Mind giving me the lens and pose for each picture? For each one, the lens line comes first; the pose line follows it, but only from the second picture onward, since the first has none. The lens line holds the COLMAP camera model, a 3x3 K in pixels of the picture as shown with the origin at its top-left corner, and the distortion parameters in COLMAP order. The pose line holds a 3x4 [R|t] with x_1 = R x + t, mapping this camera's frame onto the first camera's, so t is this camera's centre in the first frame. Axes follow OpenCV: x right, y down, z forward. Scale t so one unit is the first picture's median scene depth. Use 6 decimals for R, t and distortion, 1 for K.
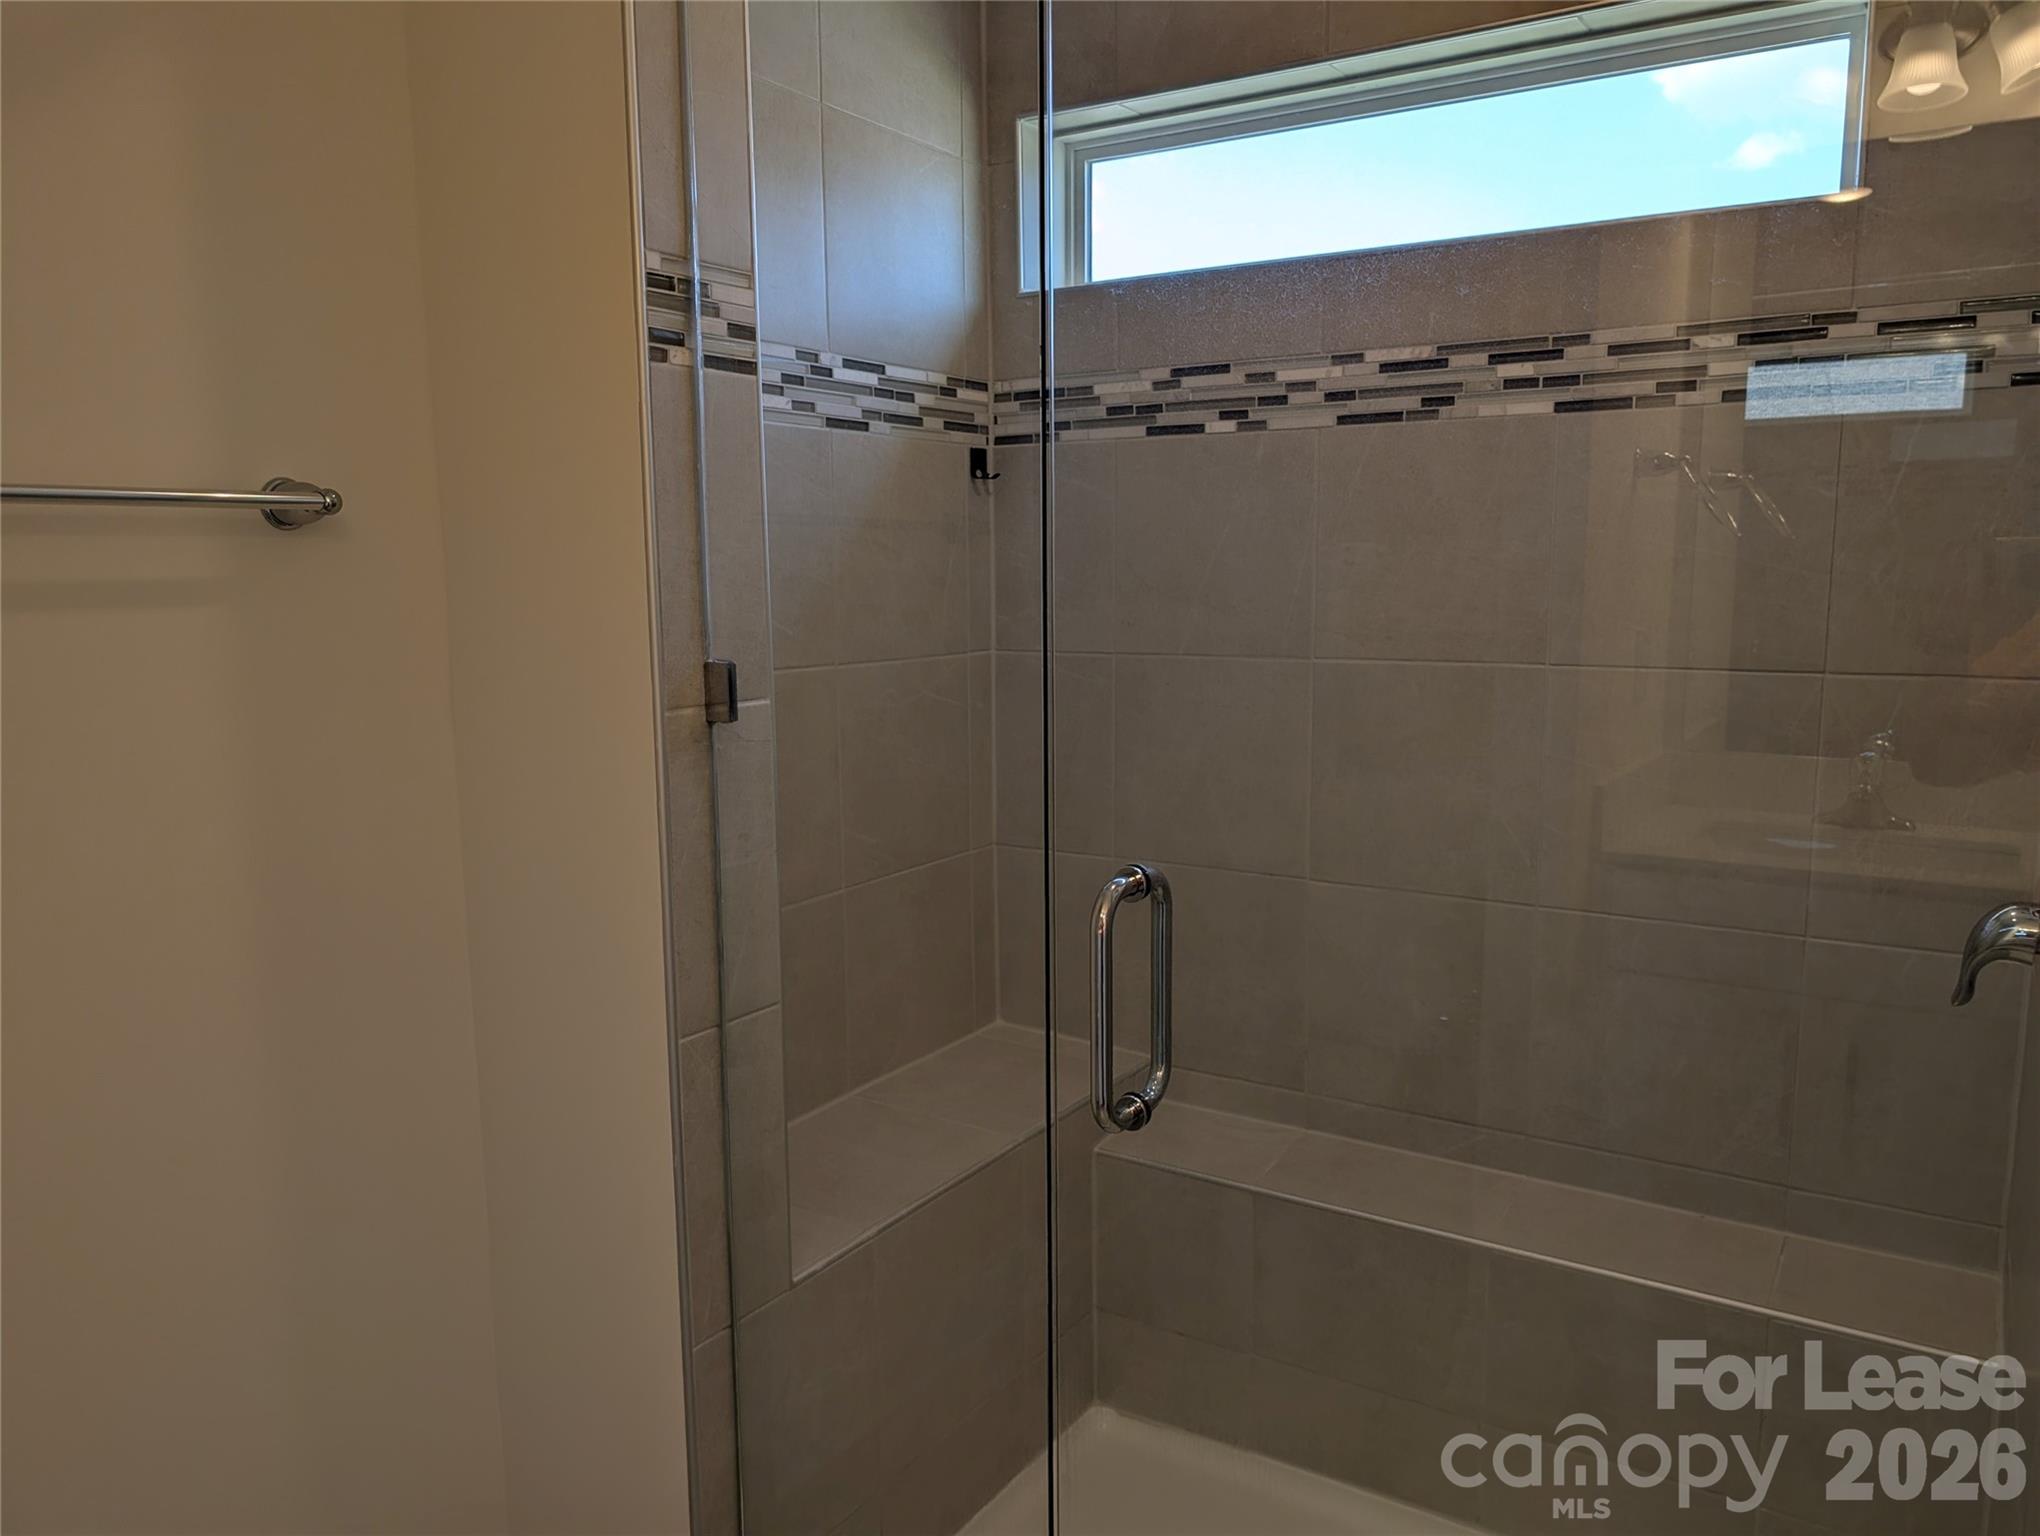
lens RADIAL K [[1473.3, 0, 1020.0], [0, 1473.3, 768.0], [0, 0, 1]] dist [0.000165, 0.008993]
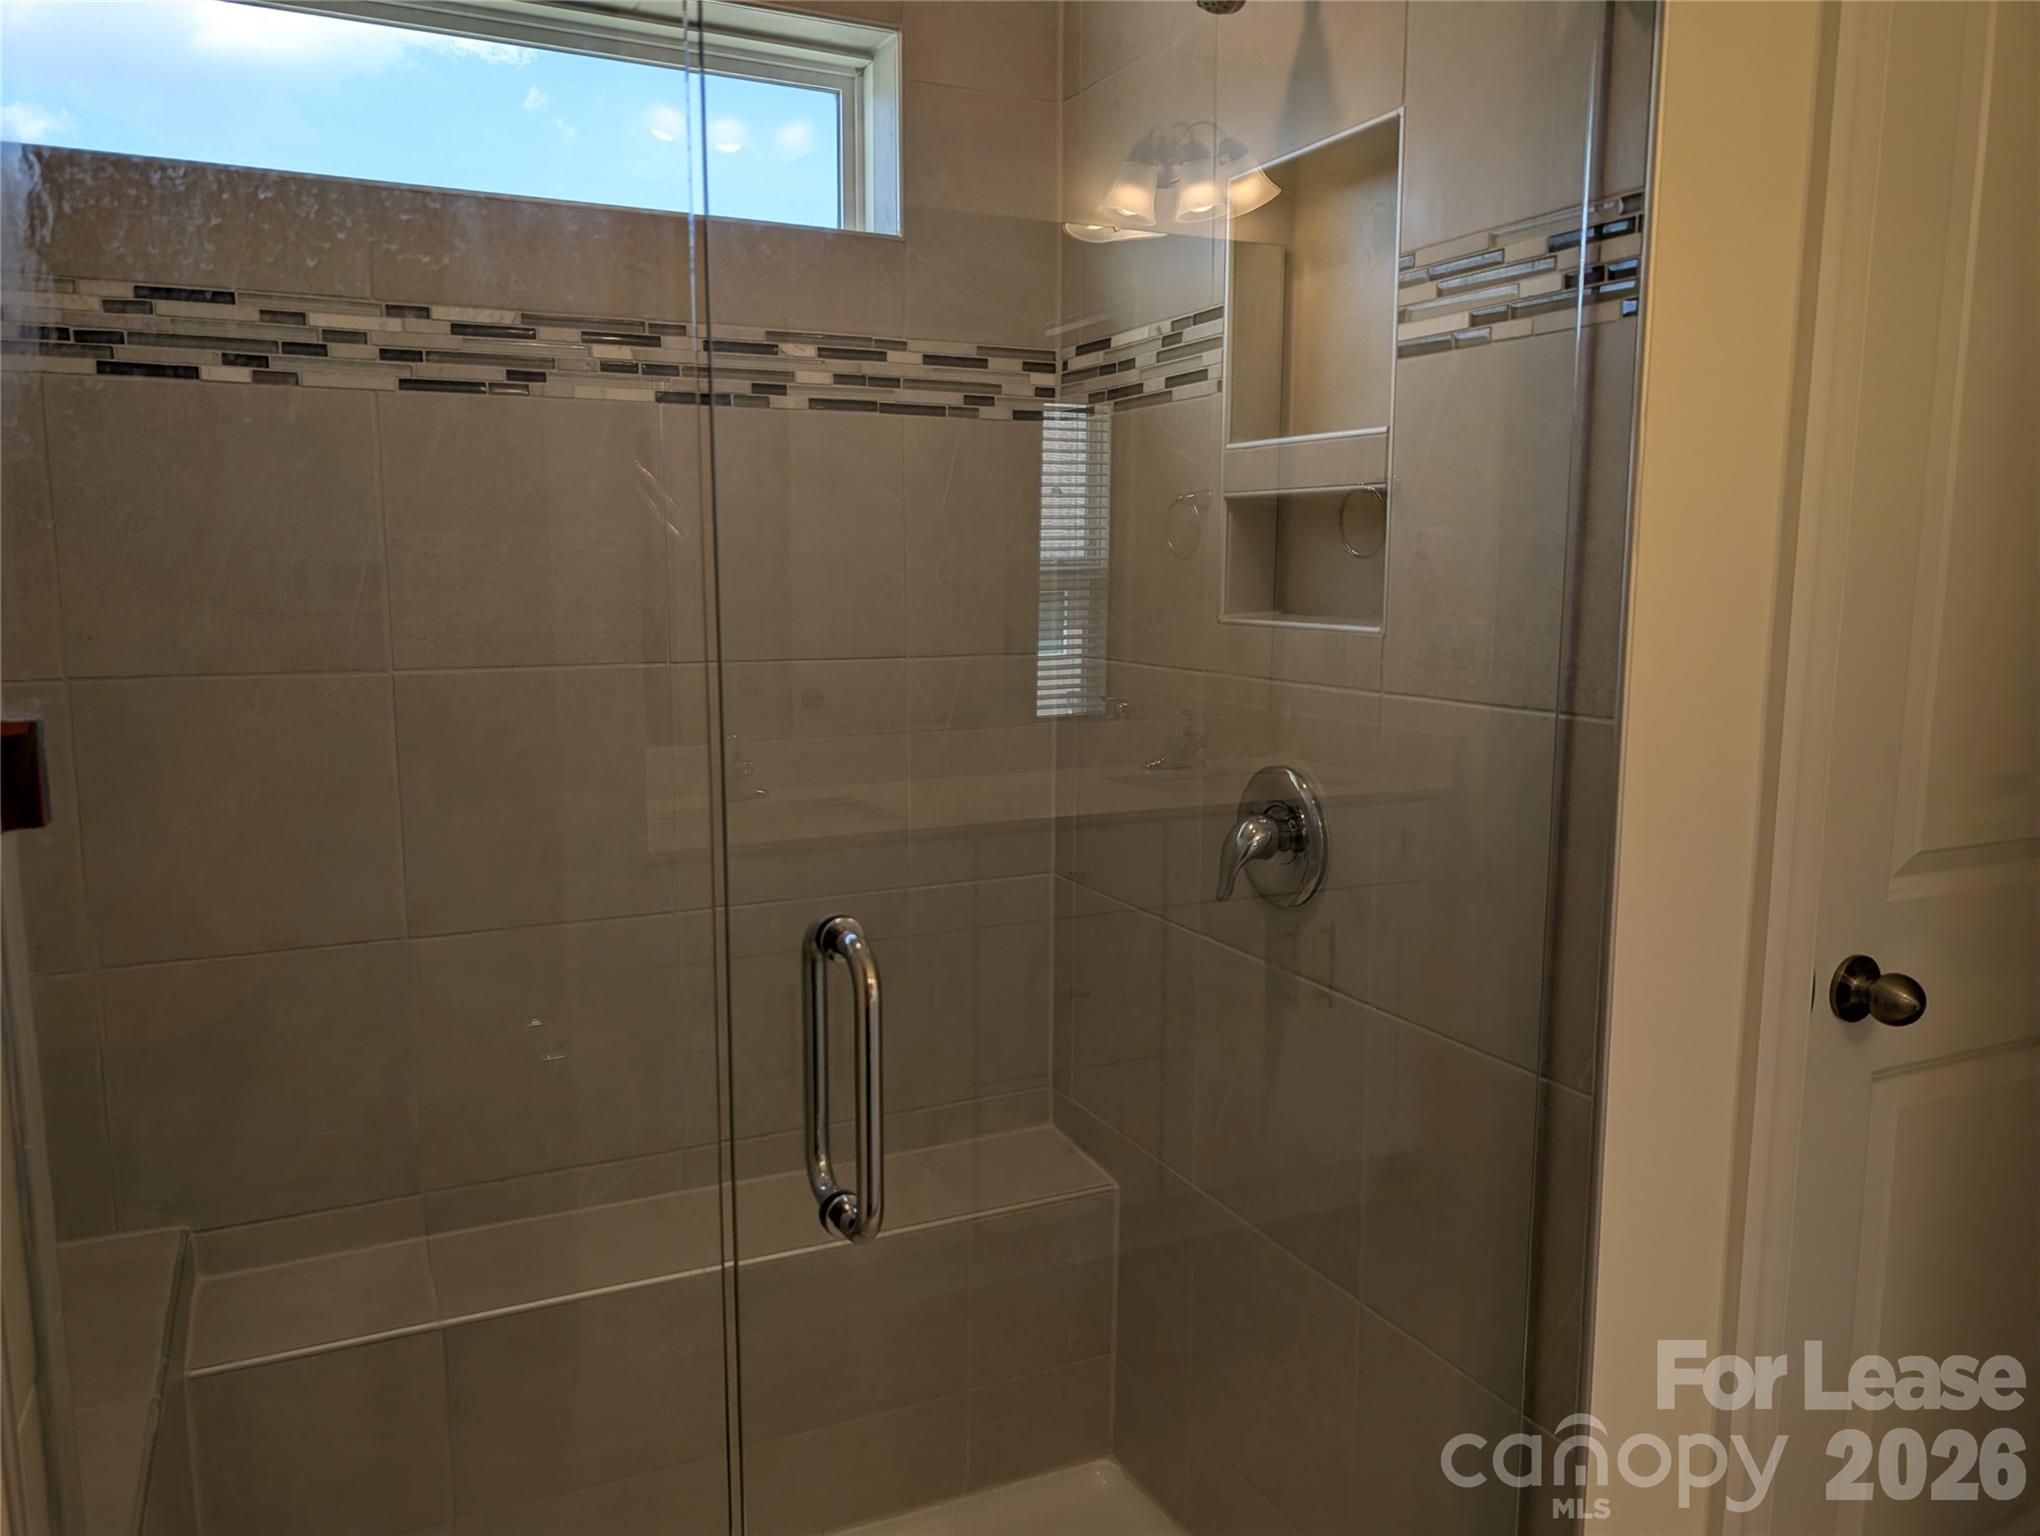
lens RADIAL K [[1473.3, 0, 1020.0], [0, 1473.3, 768.0], [0, 0, 1]] dist [0.000165, 0.008993]
pose [[0.536879, -0.114658, 0.835832, -0.322247], [0.104771, 0.992114, 0.068798, -0.041736], [-0.837128, 0.050635, 0.544658, 0.267569]]
